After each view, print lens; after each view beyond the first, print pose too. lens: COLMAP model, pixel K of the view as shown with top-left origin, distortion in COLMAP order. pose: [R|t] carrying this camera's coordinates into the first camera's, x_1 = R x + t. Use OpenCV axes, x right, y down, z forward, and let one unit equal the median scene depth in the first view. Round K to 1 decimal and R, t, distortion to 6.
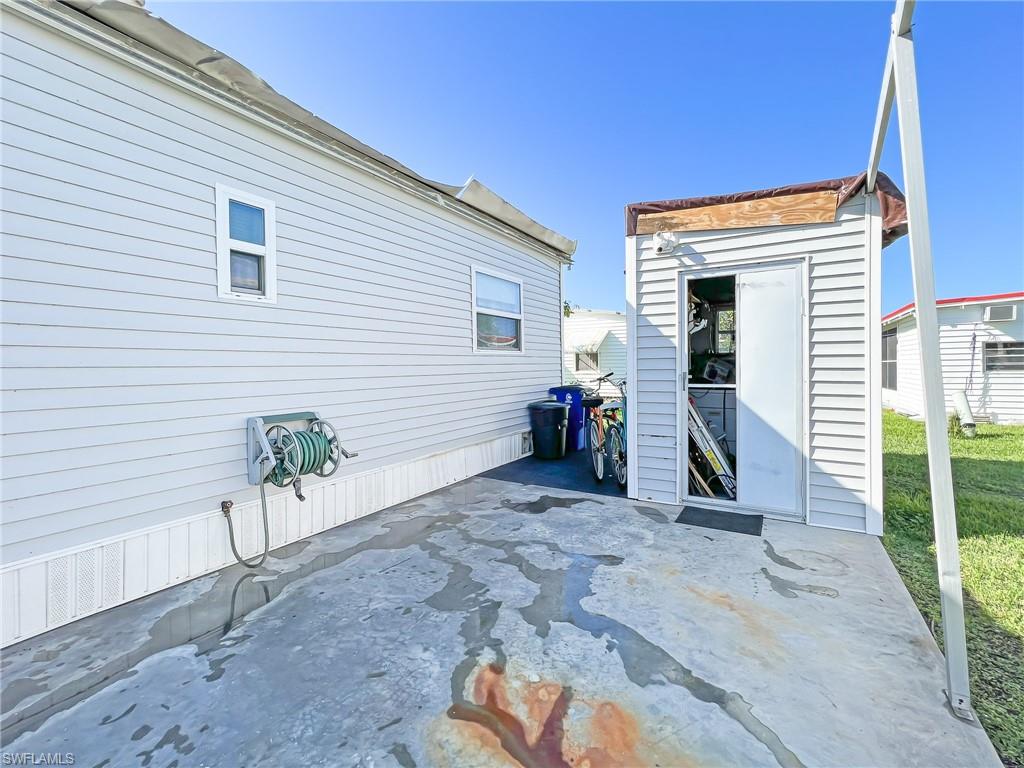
lens RADIAL K [[442.5, 0, 517.9], [0, 442.5, 373.4], [0, 0, 1]] dist [-0.000496, 0.000149]
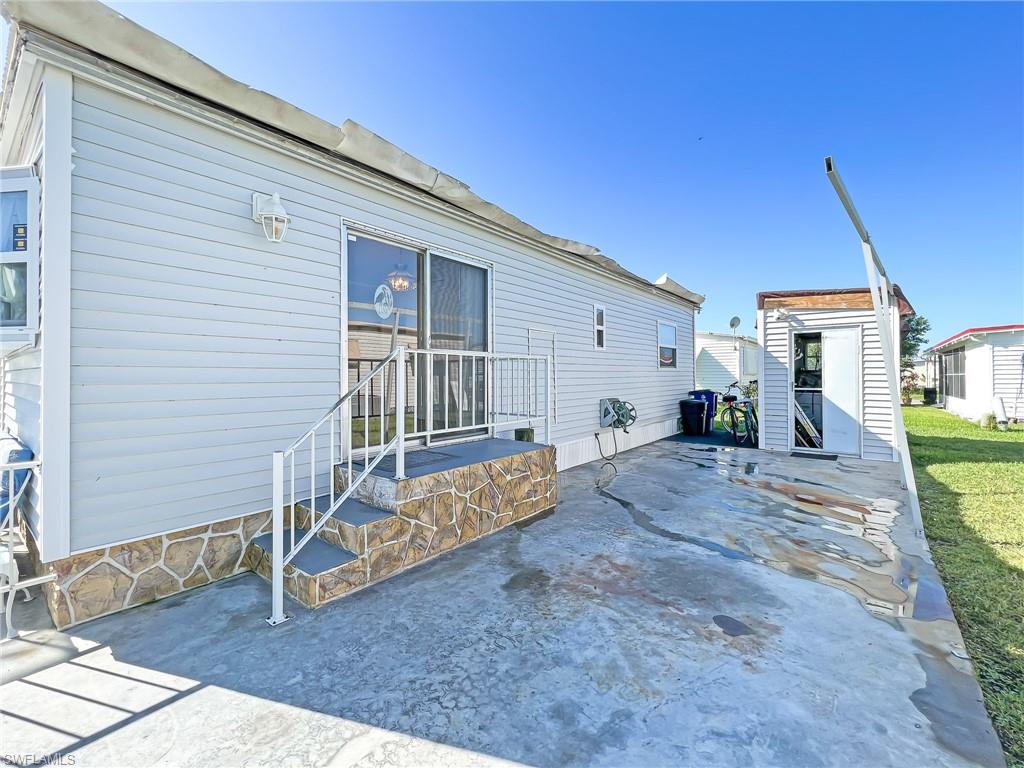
lens RADIAL K [[444.4, 0, 508.3], [0, 444.4, 371.9], [0, 0, 1]] dist [-0.000503, 0.000082]
pose [[0.990043, 0.006012, -0.140639, -0.602592], [-0.009120, 0.999728, -0.021470, 0.007423], [0.140472, 0.022539, 0.989828, -1.136541]]
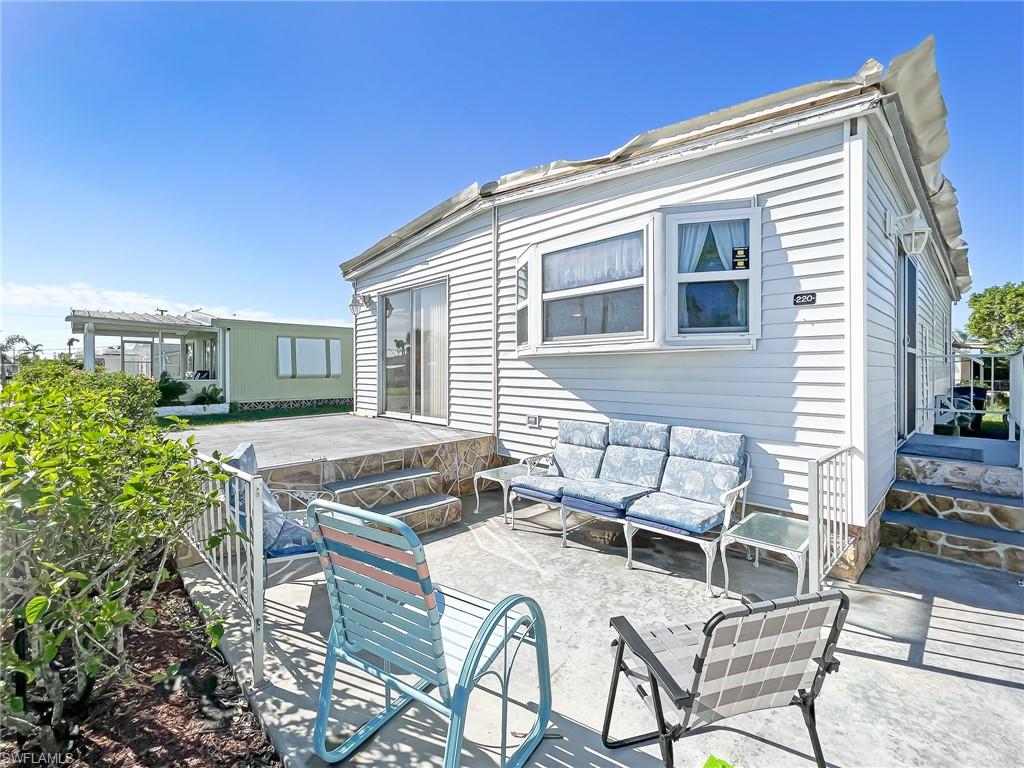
lens RADIAL K [[458.4, 0, 509.8], [0, 458.4, 370.7], [0, 0, 1]] dist [-0.000651, -0.000228]
pose [[0.965204, 0.009628, -0.261322, -1.685893], [-0.012537, 0.999877, -0.009468, 0.014383], [0.261199, 0.012415, 0.965205, -1.516493]]
